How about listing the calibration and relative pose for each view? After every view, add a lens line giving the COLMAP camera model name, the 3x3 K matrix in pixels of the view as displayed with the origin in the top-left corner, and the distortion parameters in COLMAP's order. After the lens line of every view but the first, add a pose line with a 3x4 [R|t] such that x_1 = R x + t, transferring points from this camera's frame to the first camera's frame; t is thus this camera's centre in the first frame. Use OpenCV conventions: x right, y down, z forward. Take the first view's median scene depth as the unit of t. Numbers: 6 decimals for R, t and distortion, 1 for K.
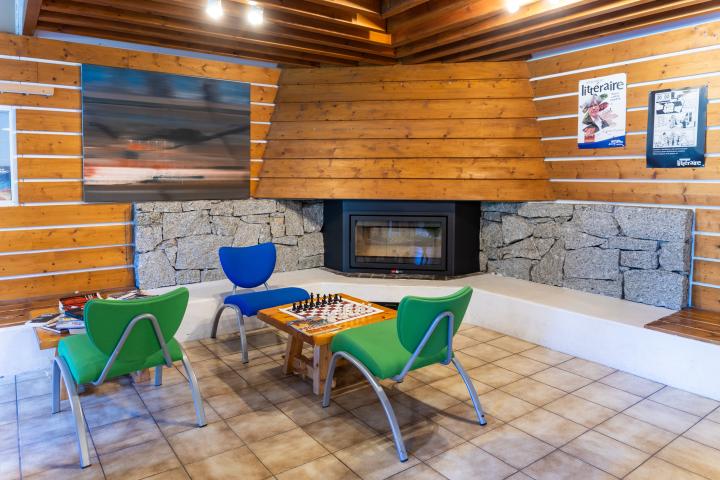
lens RADIAL K [[487.6, 0, 359.6], [0, 487.6, 239.6], [0, 0, 1]] dist [-0.002082, -0.000021]
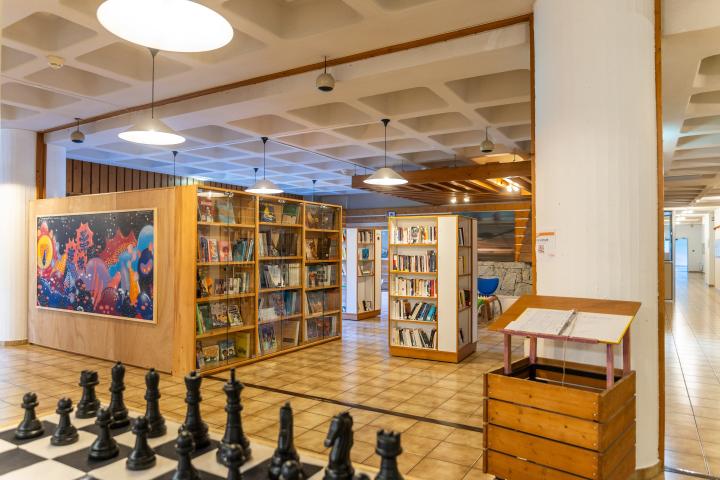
lens RADIAL K [[487.6, 0, 359.5], [0, 487.6, 241.2], [0, 0, 1]] dist [-0.002082, -0.000021]
pose [[0.390348, -0.013223, -0.920572, 1.571651], [-0.123046, 0.990177, -0.066397, 0.057507], [0.912408, 0.139191, 0.384887, -0.509561]]
